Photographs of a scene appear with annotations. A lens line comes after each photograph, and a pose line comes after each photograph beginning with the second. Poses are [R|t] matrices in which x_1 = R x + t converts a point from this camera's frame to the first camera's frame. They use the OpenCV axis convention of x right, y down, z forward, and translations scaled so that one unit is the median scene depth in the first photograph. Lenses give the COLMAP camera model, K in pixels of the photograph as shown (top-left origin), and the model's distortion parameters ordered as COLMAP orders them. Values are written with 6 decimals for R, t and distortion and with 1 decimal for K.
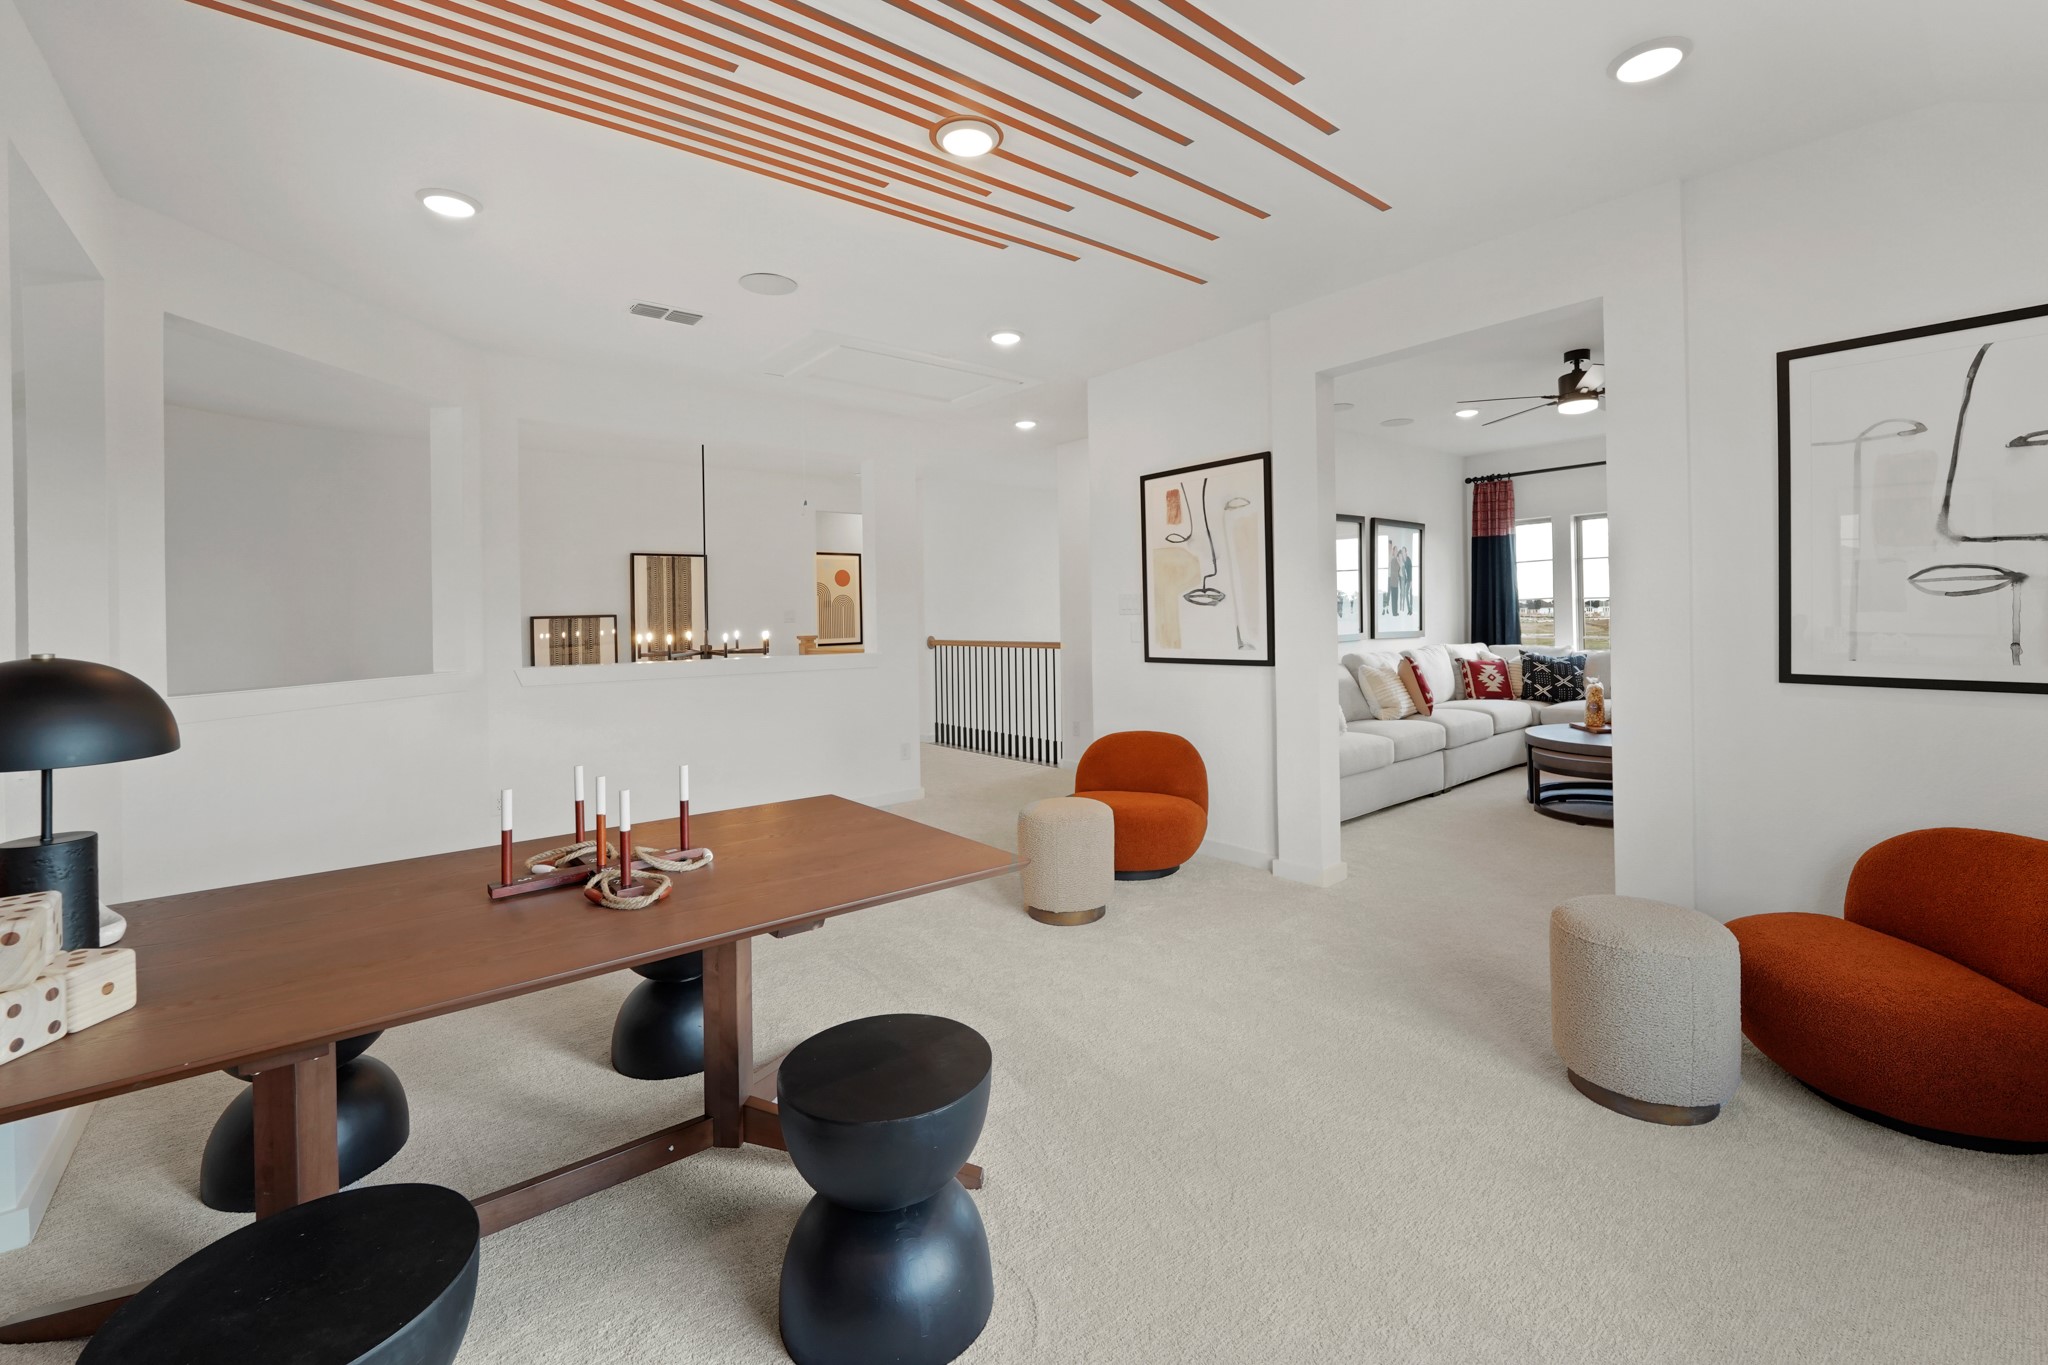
lens RADIAL K [[872.5, 0, 1026.2], [0, 872.5, 632.8], [0, 0, 1]] dist [-0.003375, -0.000251]
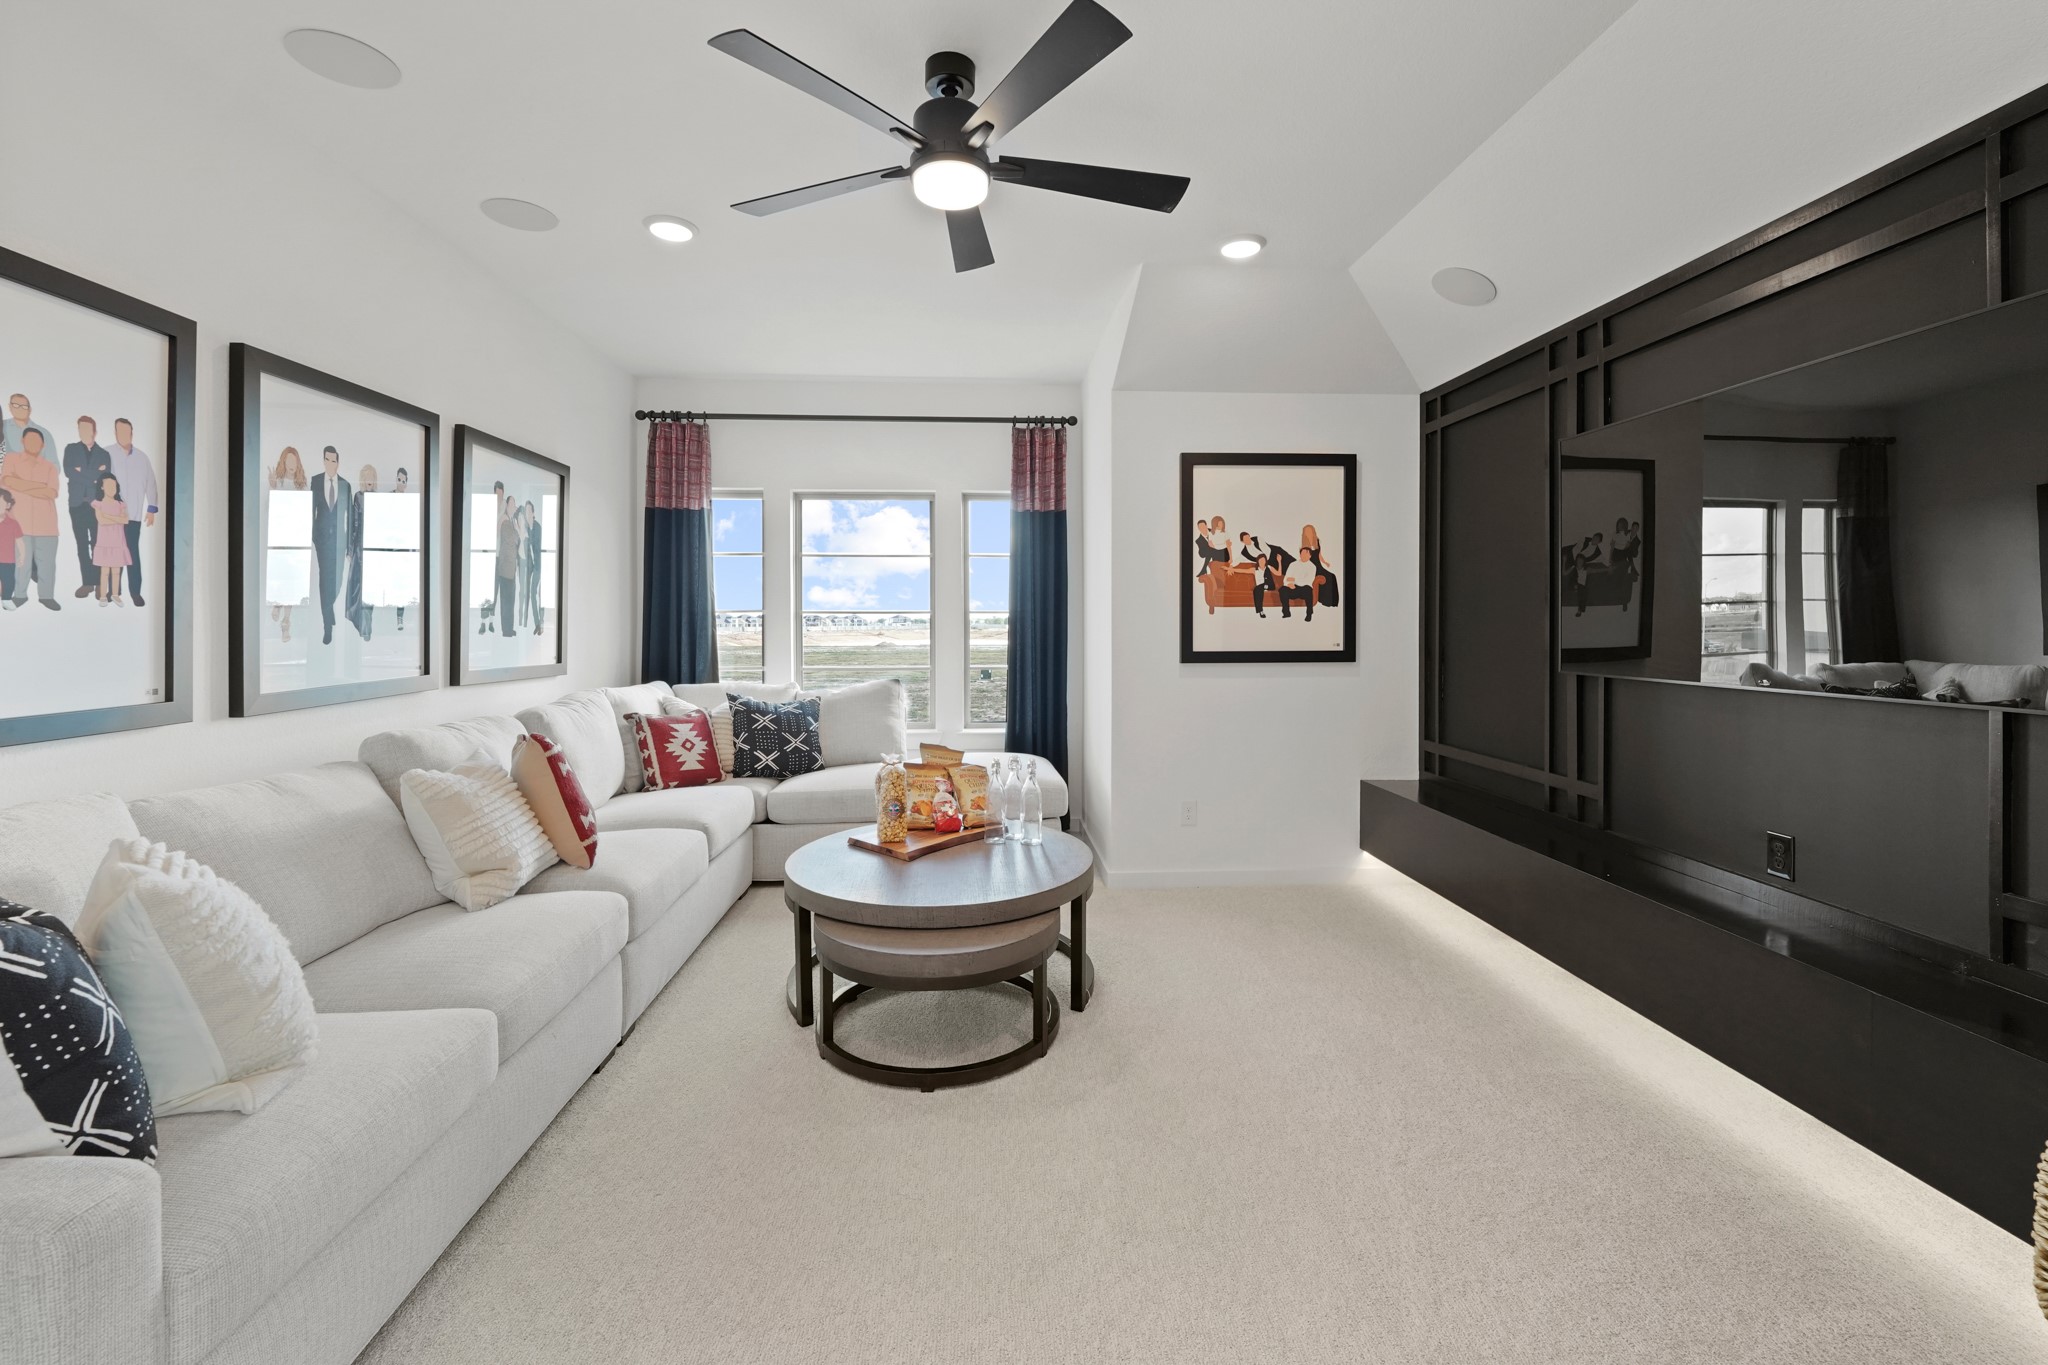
lens RADIAL K [[836.5, 0, 1024.4], [0, 836.5, 611.9], [0, 0, 1]] dist [-0.010955, -0.000228]
pose [[0.577743, 0.028438, 0.815723, 0.211656], [0.007892, 0.999152, -0.040423, -0.012269], [-0.816180, 0.029791, 0.577029, 0.499373]]
